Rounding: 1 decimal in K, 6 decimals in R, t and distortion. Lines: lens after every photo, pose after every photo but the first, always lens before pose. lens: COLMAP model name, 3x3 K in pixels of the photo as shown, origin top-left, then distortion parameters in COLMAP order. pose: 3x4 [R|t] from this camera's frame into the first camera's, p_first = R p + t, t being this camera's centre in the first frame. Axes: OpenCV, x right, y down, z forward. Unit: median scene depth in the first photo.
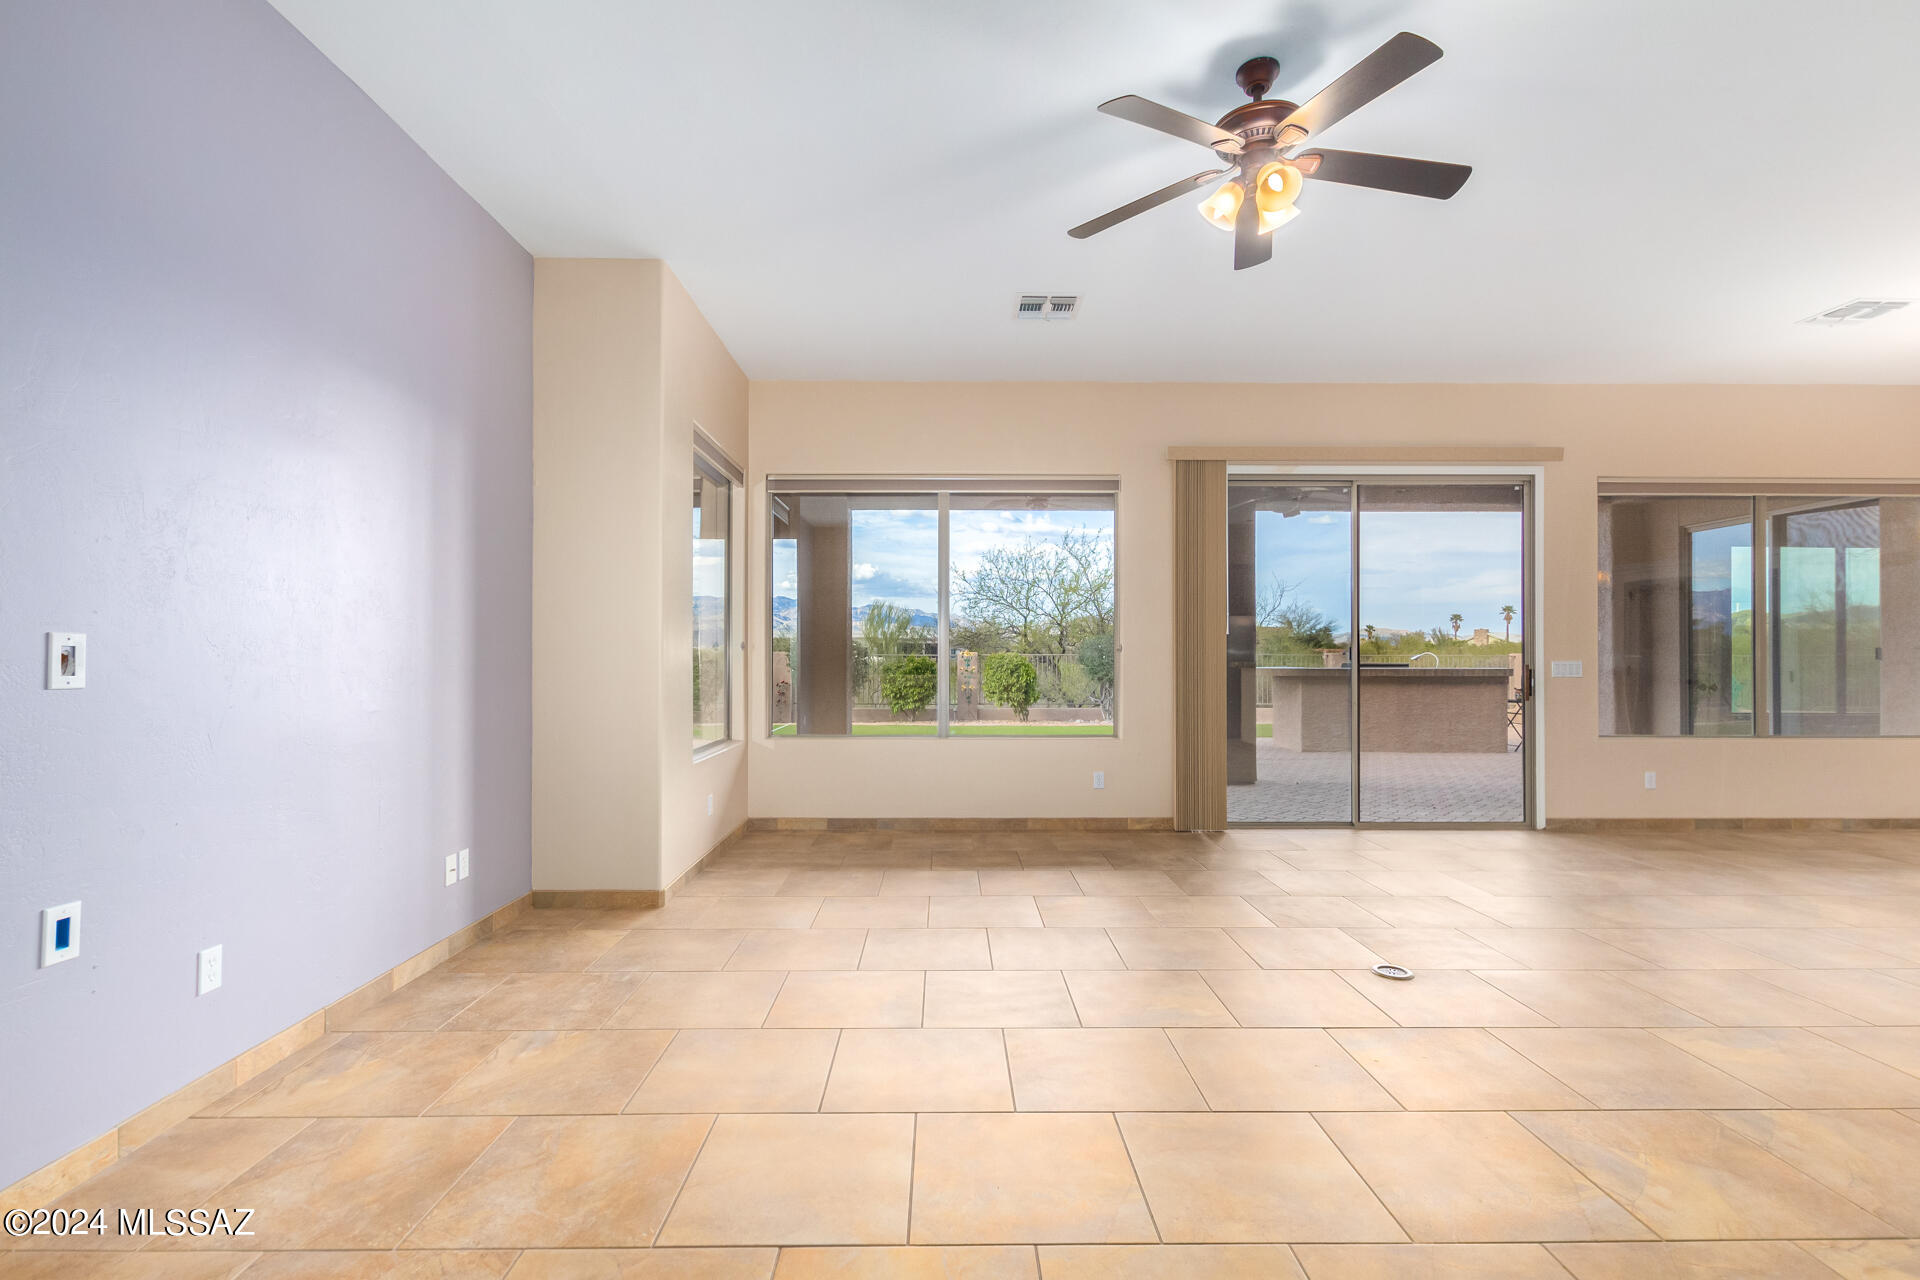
lens RADIAL K [[874.9, 0, 952.3], [0, 874.9, 650.0], [0, 0, 1]] dist [0.002338, -0.000861]
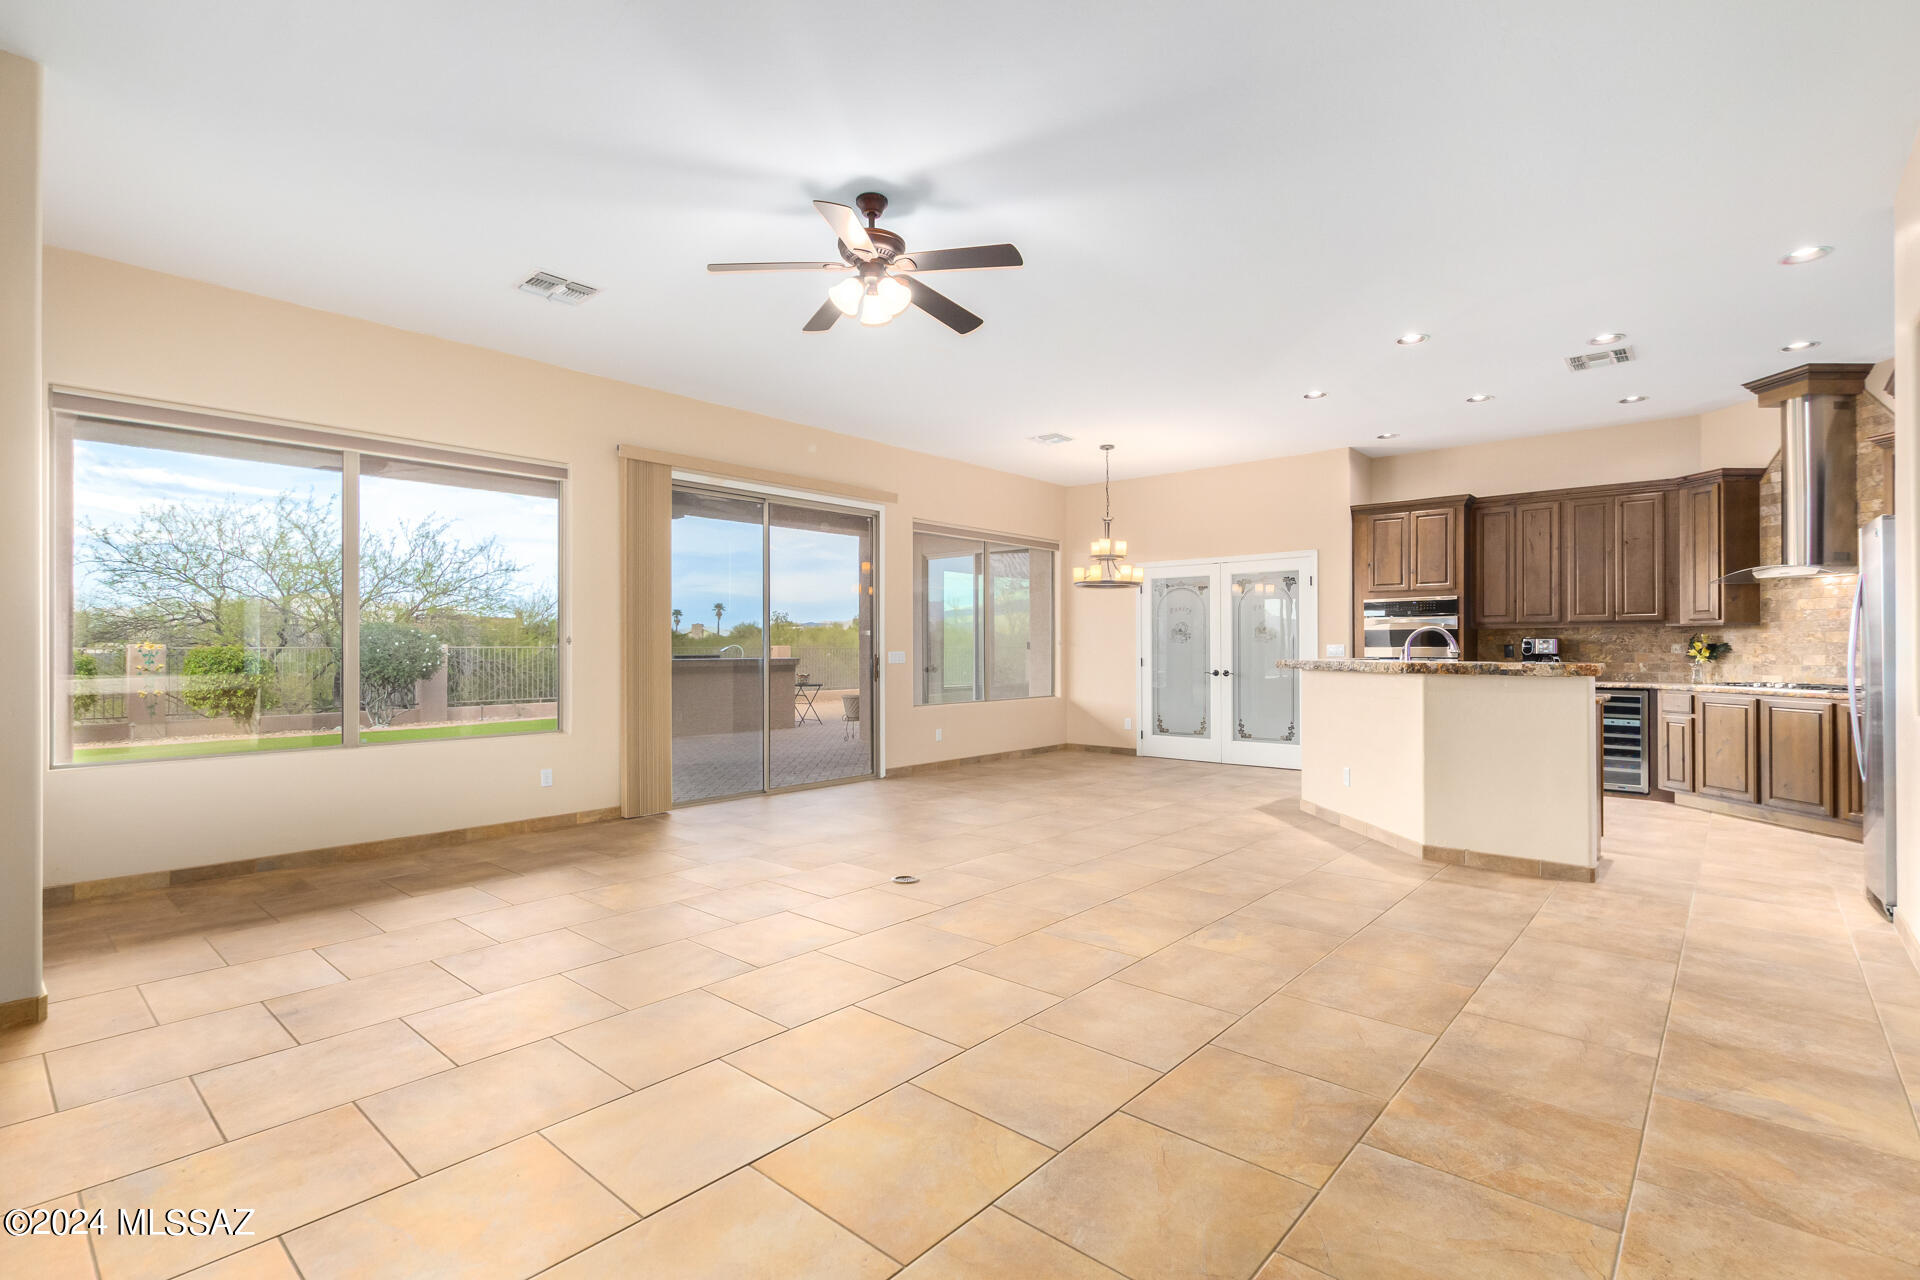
lens RADIAL K [[885.2, 0, 971.0], [0, 885.2, 644.8], [0, 0, 1]] dist [0.004814, -0.000851]
pose [[0.665204, 0.000142, 0.746662, -0.253415], [-0.002257, 0.999996, 0.001821, -0.000410], [-0.746658, -0.002897, 0.665202, 0.004006]]
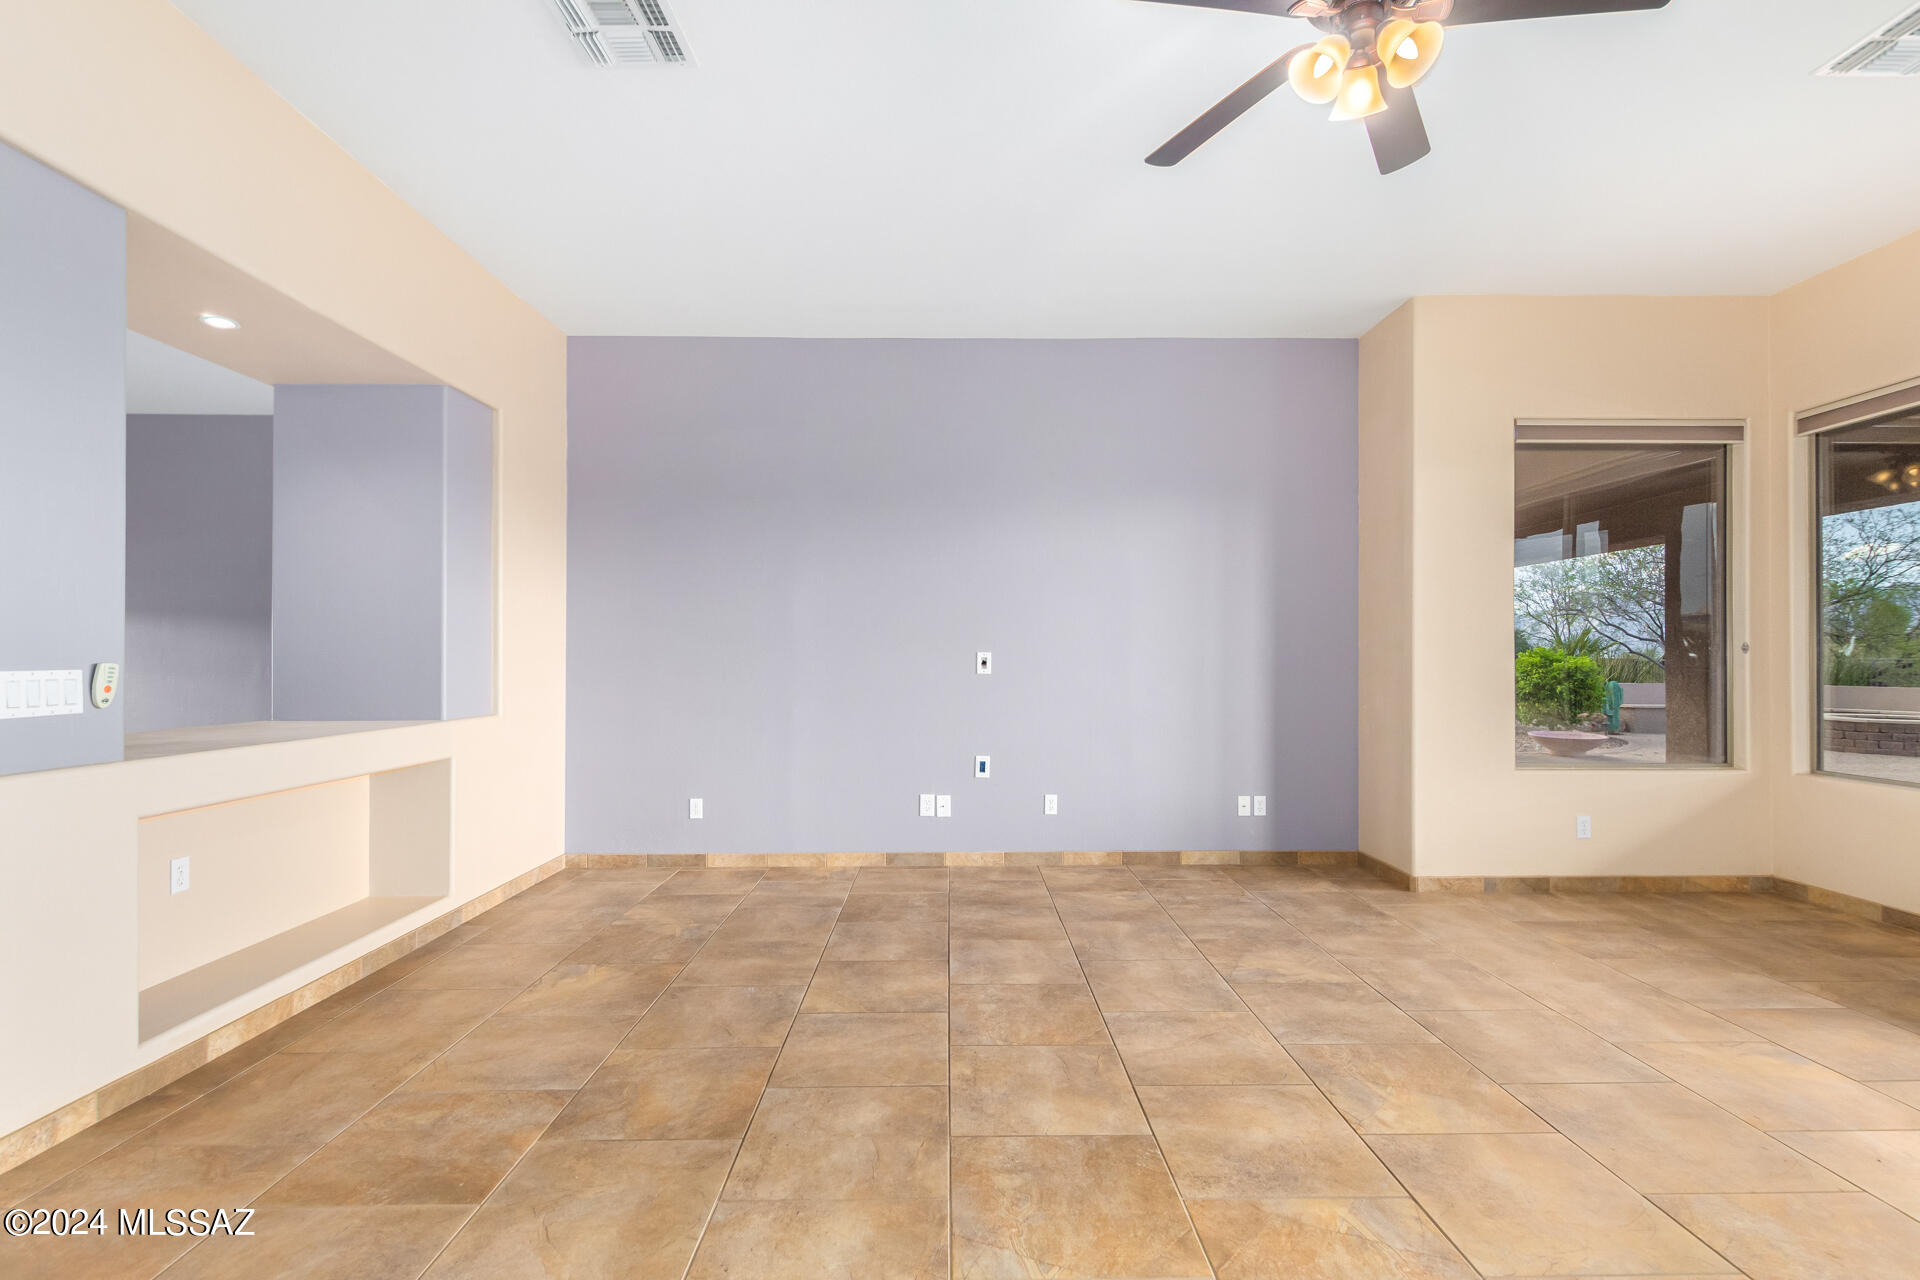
lens RADIAL K [[881.1, 0, 962.0], [0, 881.1, 660.8], [0, 0, 1]] dist [-0.000249, -0.000043]
pose [[0.003452, -0.001069, -0.999993, 0.524128], [0.007341, 0.999973, -0.001044, 0.002611], [0.999967, -0.007337, 0.003460, 0.301127]]
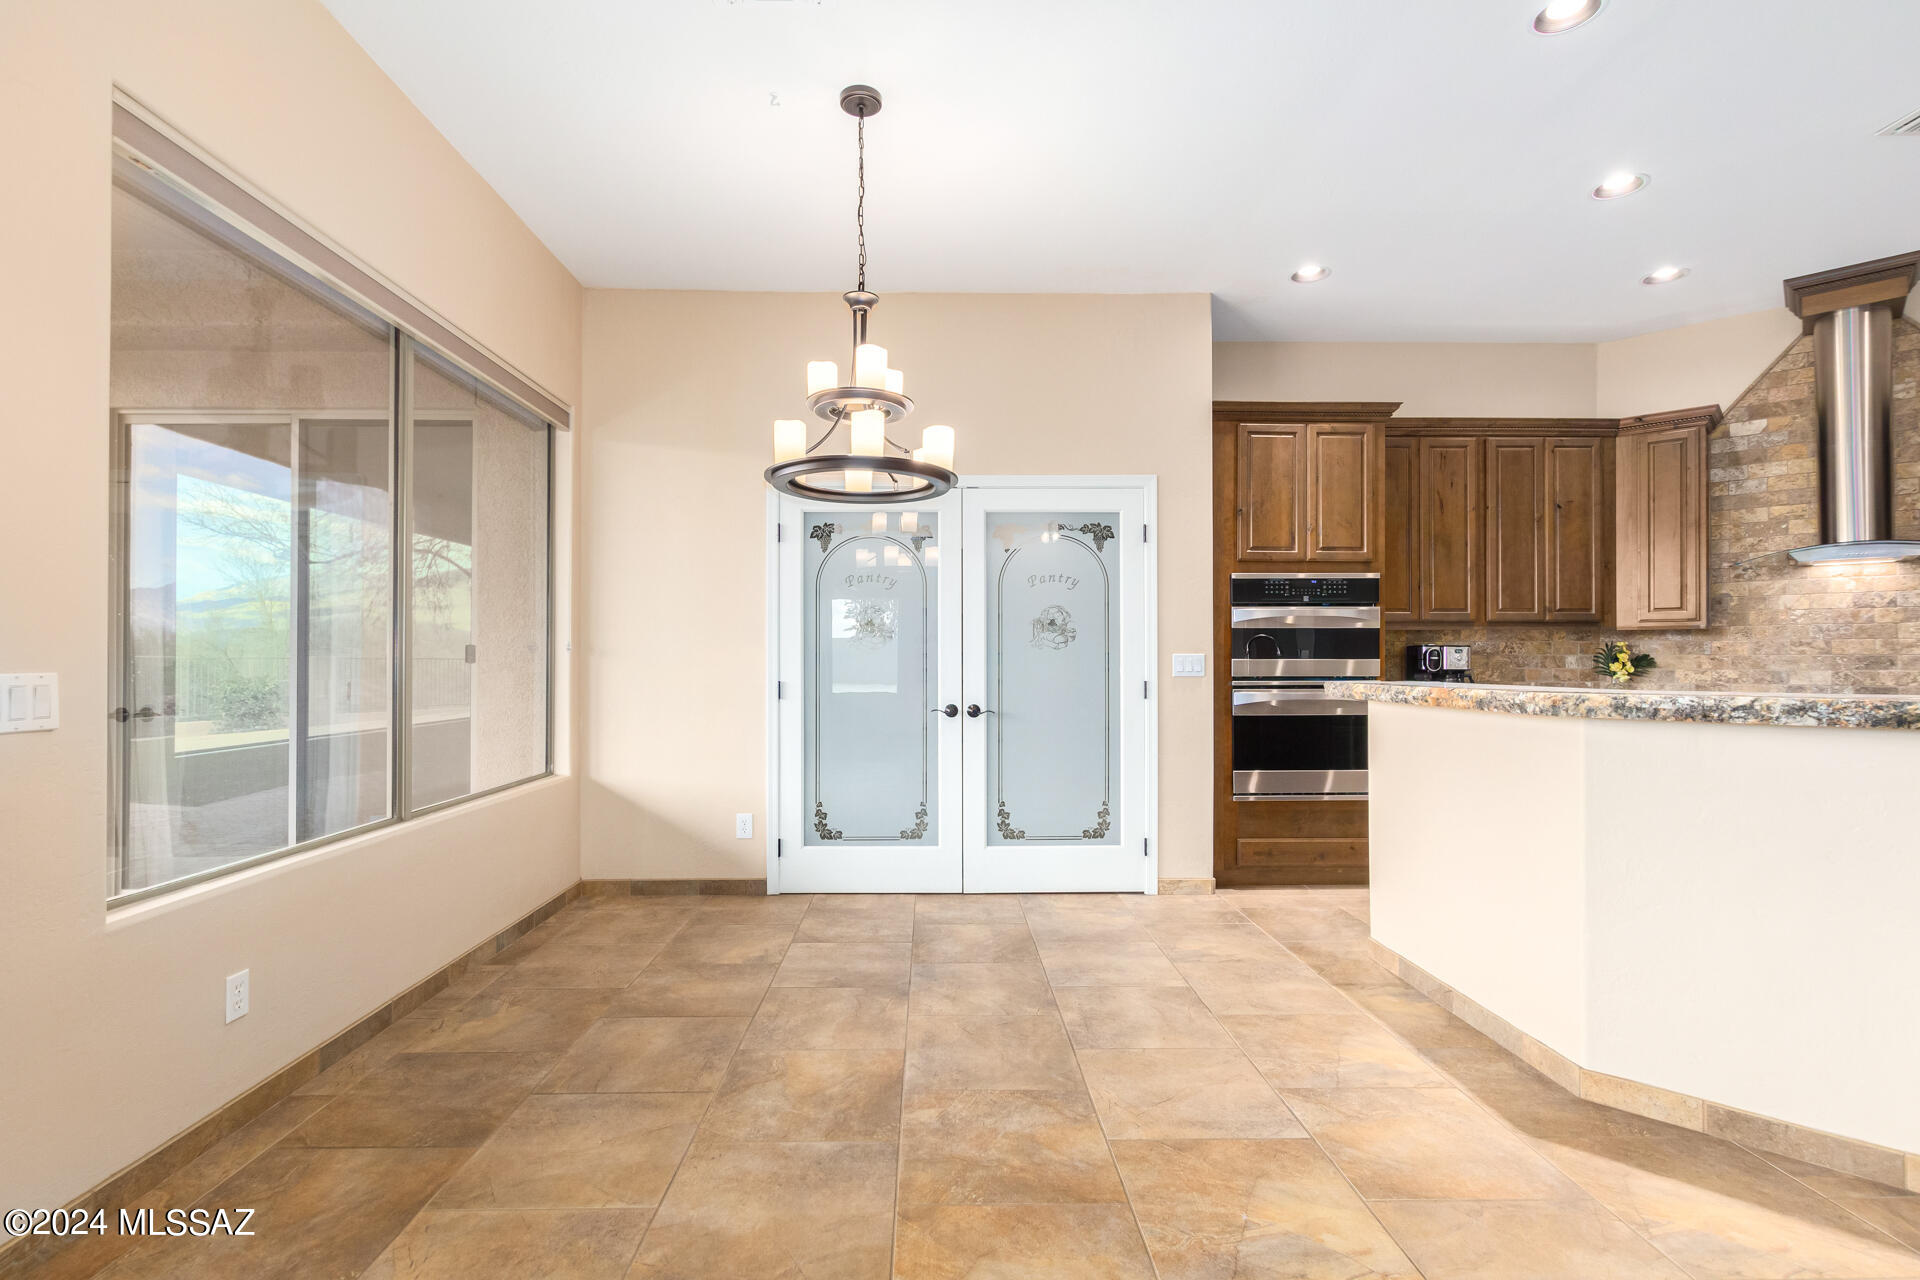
lens RADIAL K [[878.6, 0, 950.7], [0, 878.6, 648.8], [0, 0, 1]] dist [0.013601, -0.000185]
pose [[-0.005442, 0.011190, 0.999923, 0.427190], [-0.006893, 0.999913, -0.011228, 0.006077], [-0.999961, -0.006953, -0.005364, 0.716293]]
